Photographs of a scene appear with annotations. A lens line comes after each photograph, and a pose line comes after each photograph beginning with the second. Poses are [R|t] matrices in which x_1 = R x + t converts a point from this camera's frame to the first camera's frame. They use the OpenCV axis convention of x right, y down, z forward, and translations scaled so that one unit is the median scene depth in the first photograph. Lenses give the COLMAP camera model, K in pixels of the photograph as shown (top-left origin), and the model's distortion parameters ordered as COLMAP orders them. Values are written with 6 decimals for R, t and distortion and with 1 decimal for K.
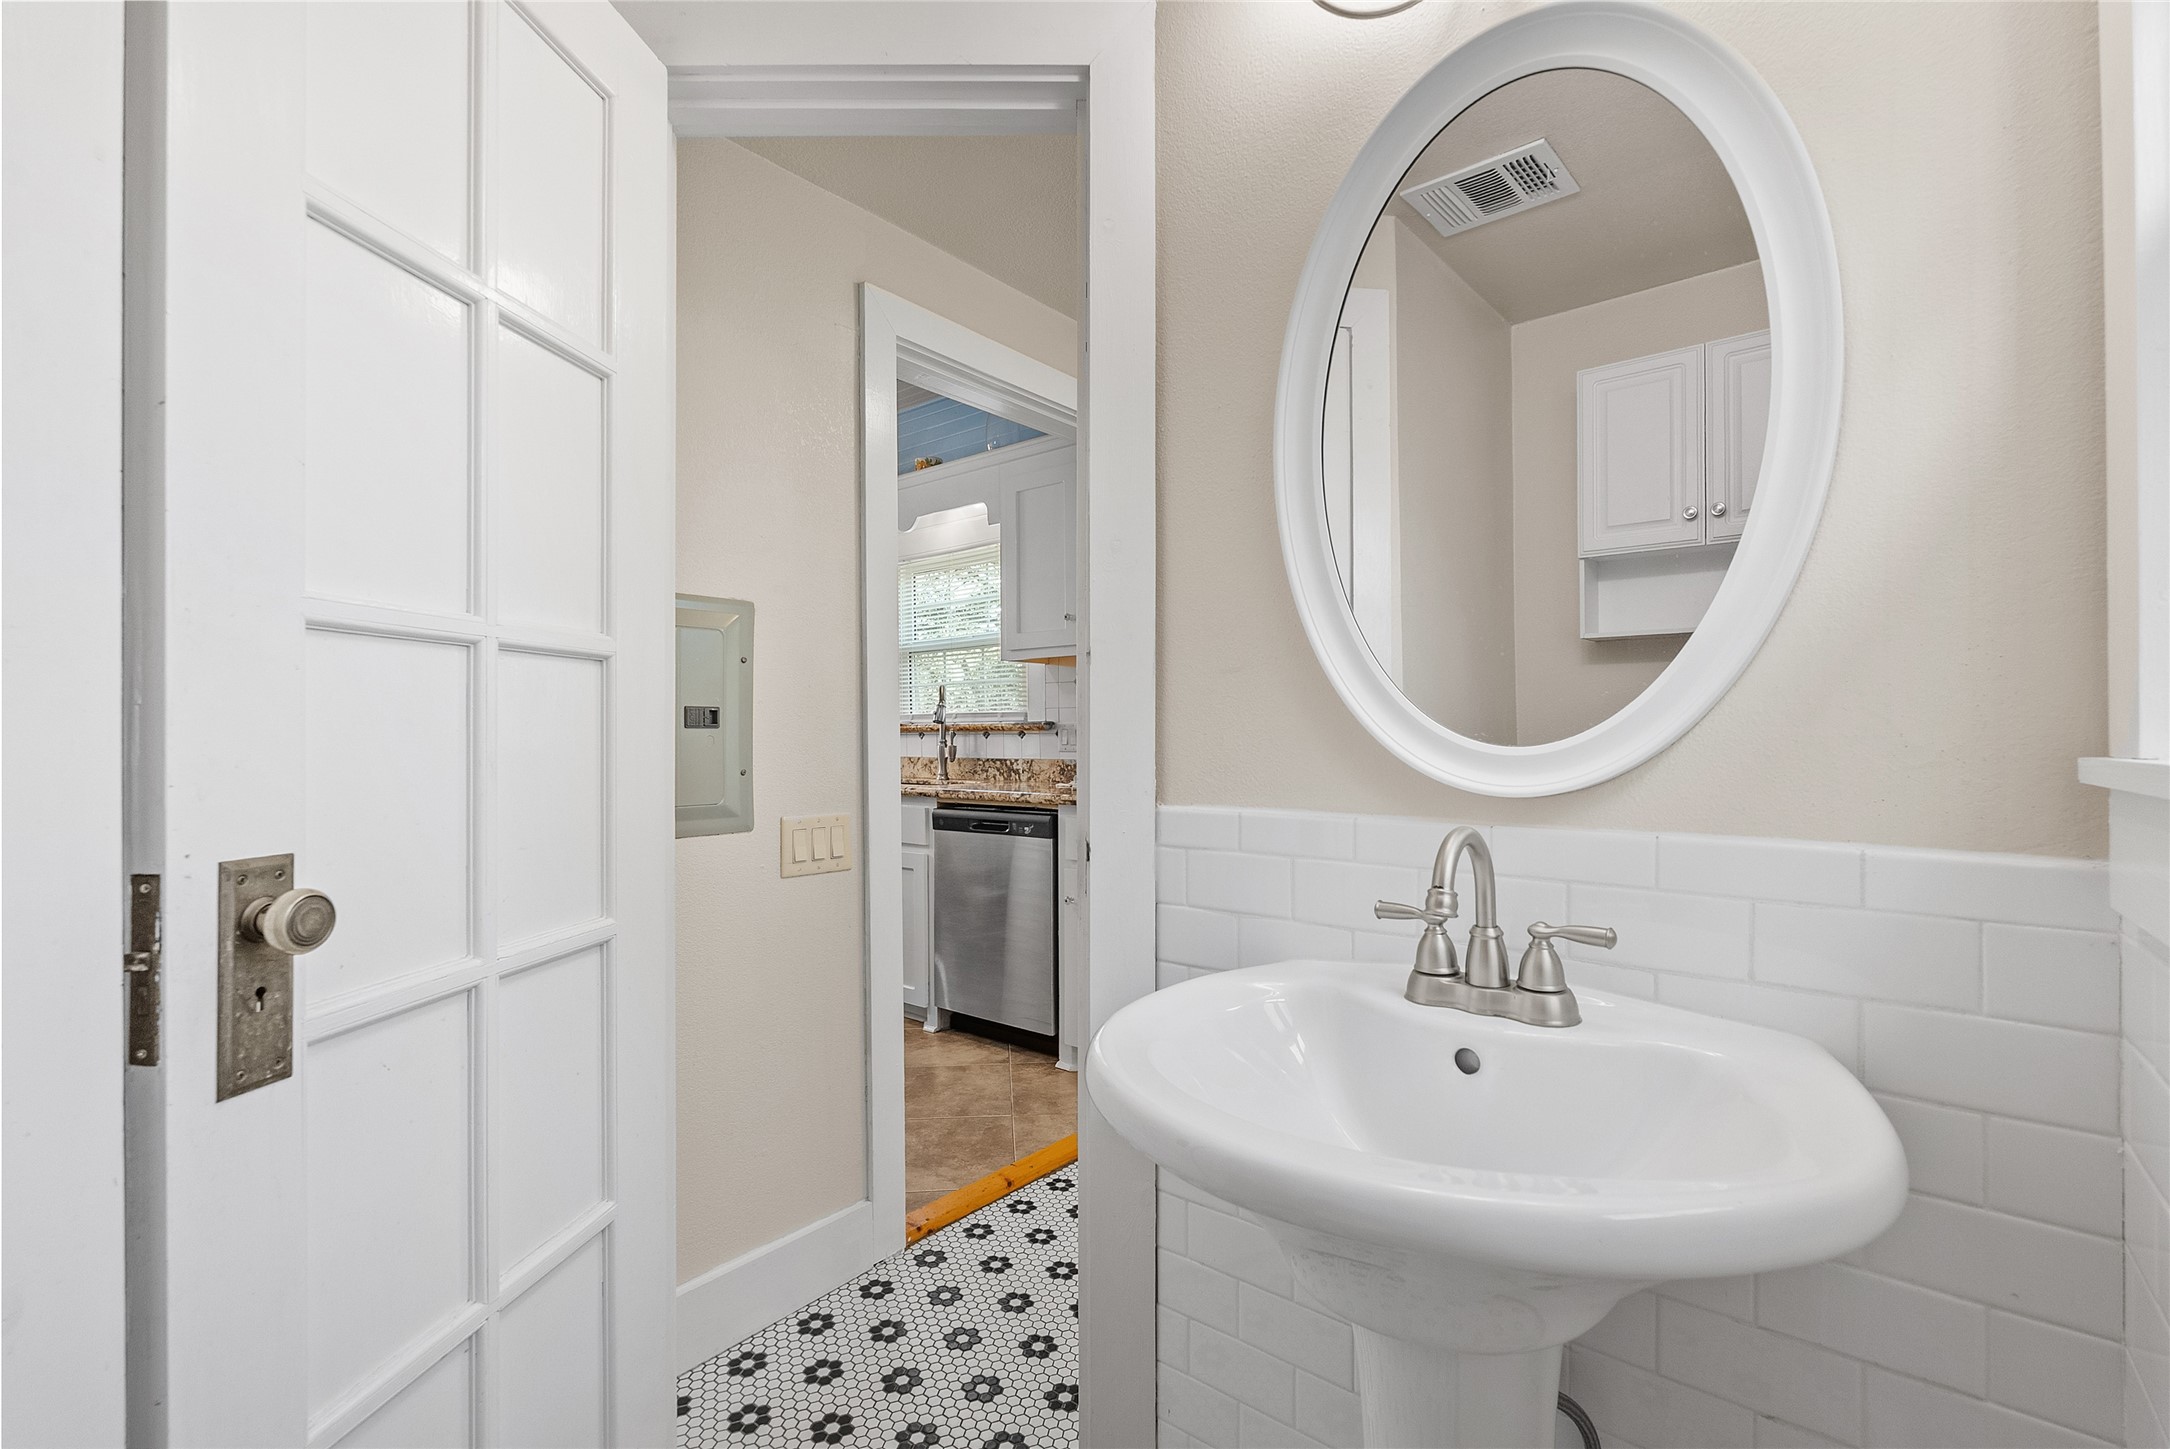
lens RADIAL K [[961.6, 0, 1083.5], [0, 961.6, 727.3], [0, 0, 1]] dist [0.024885, -0.000134]
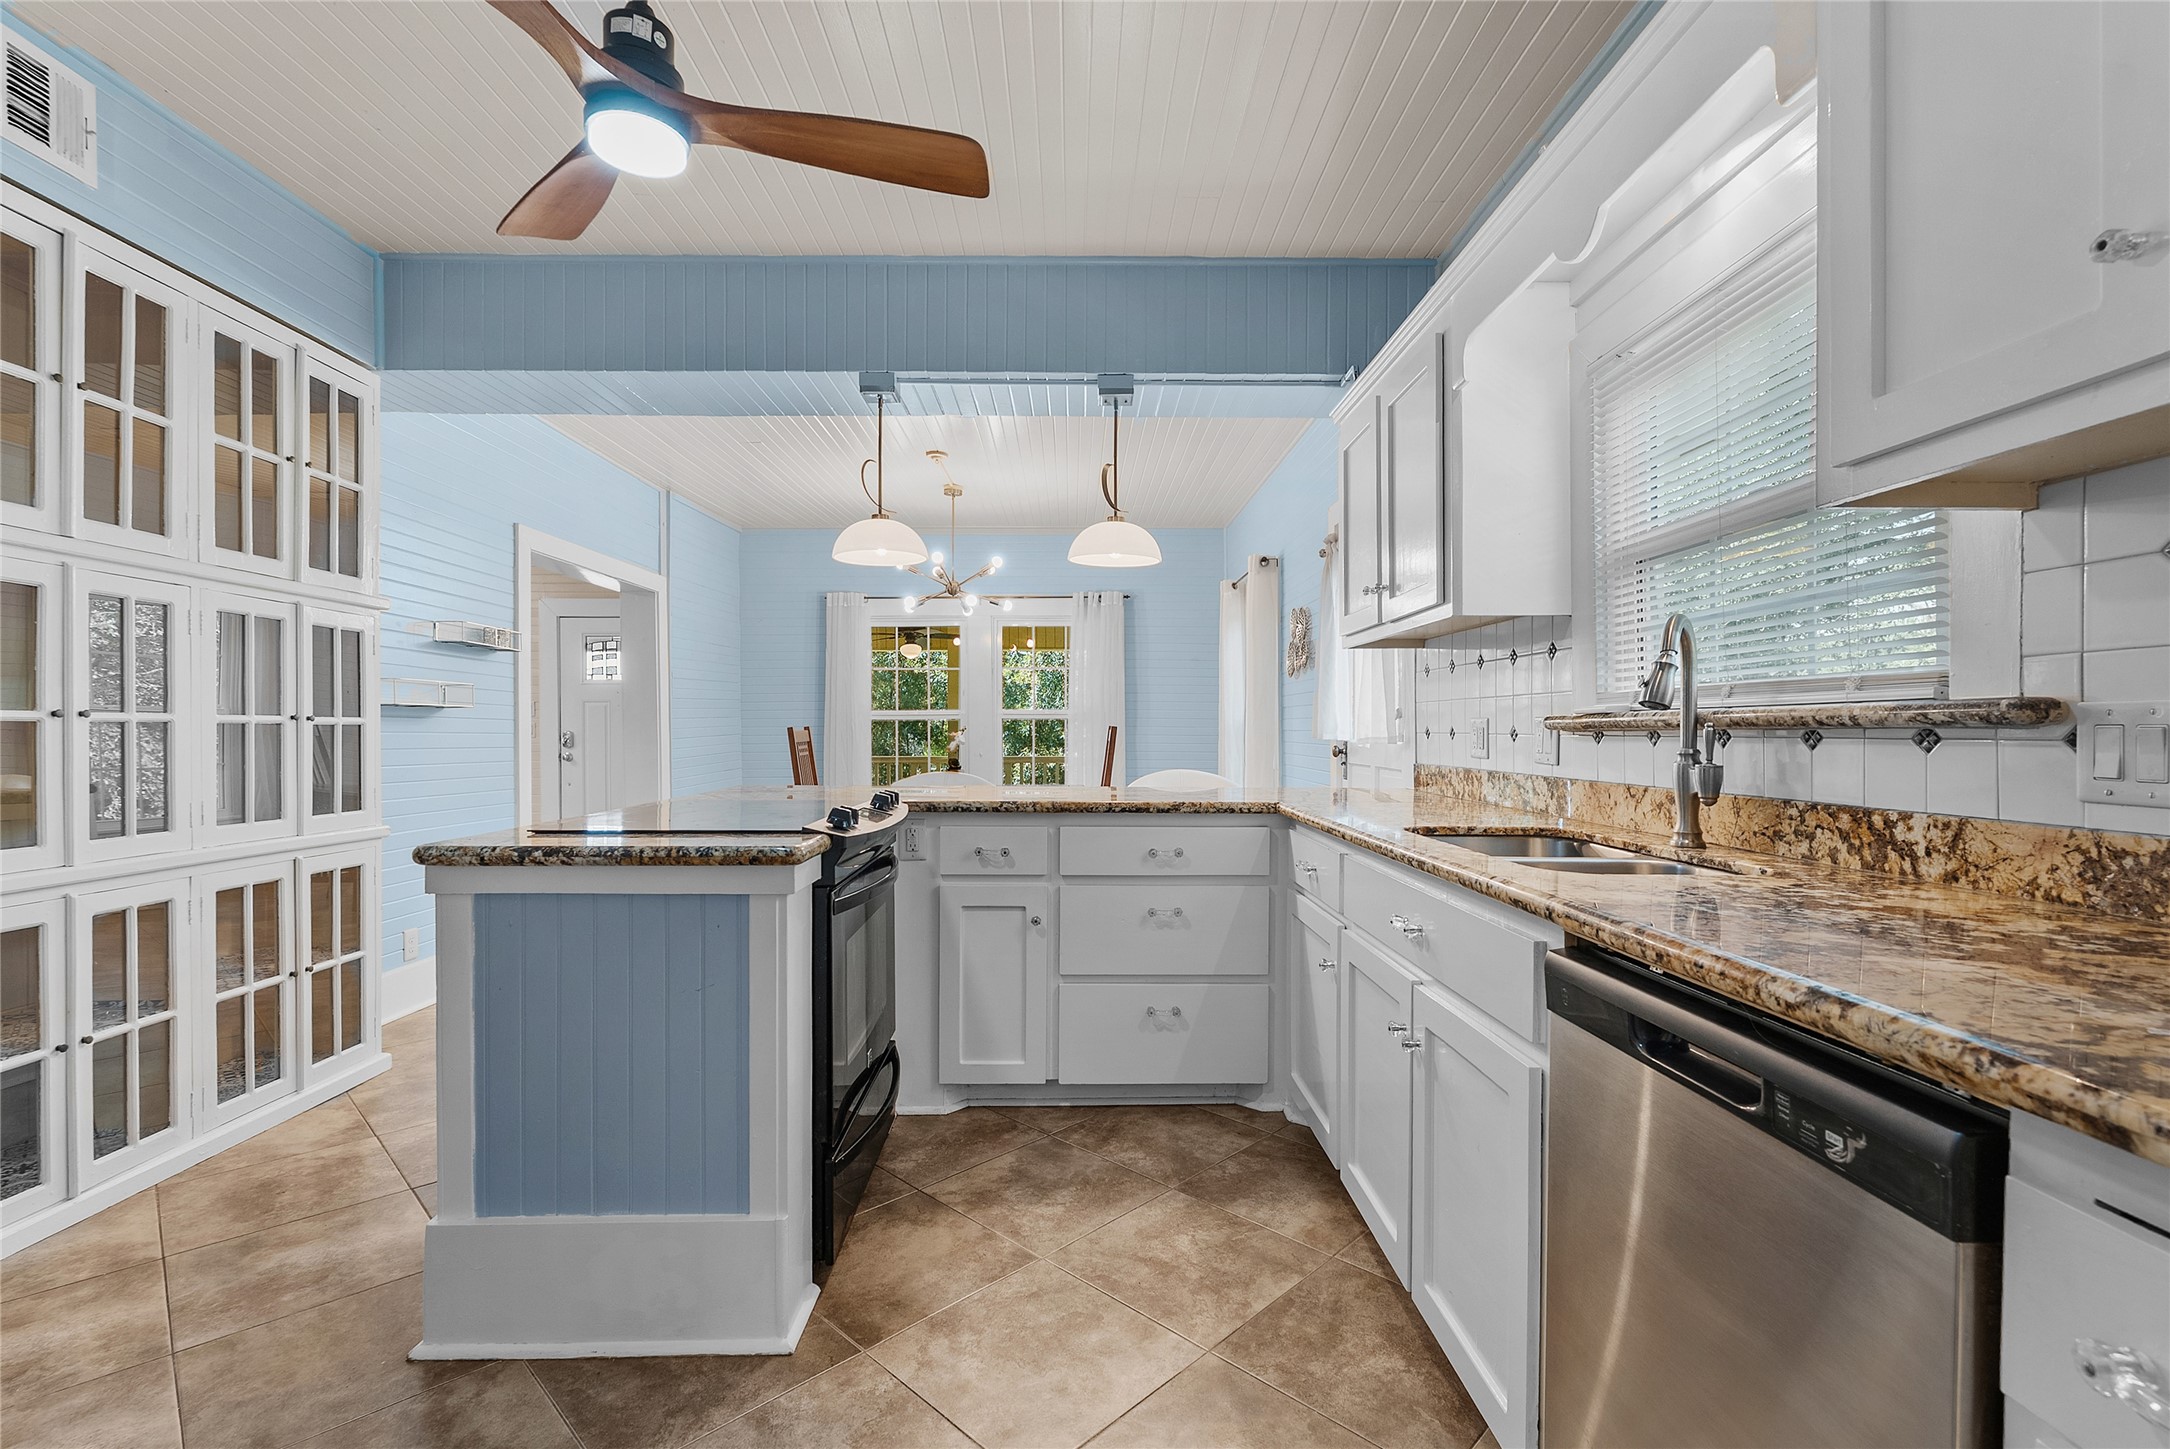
lens RADIAL K [[961.6, 0, 1137.2], [0, 961.6, 736.7], [0, 0, 1]] dist [0.024885, -0.000134]
pose [[0.666982, 0.005998, -0.745049, 0.005649], [0.011916, 0.999754, 0.018716, -0.003119], [0.744978, -0.021361, 0.666747, 0.561883]]
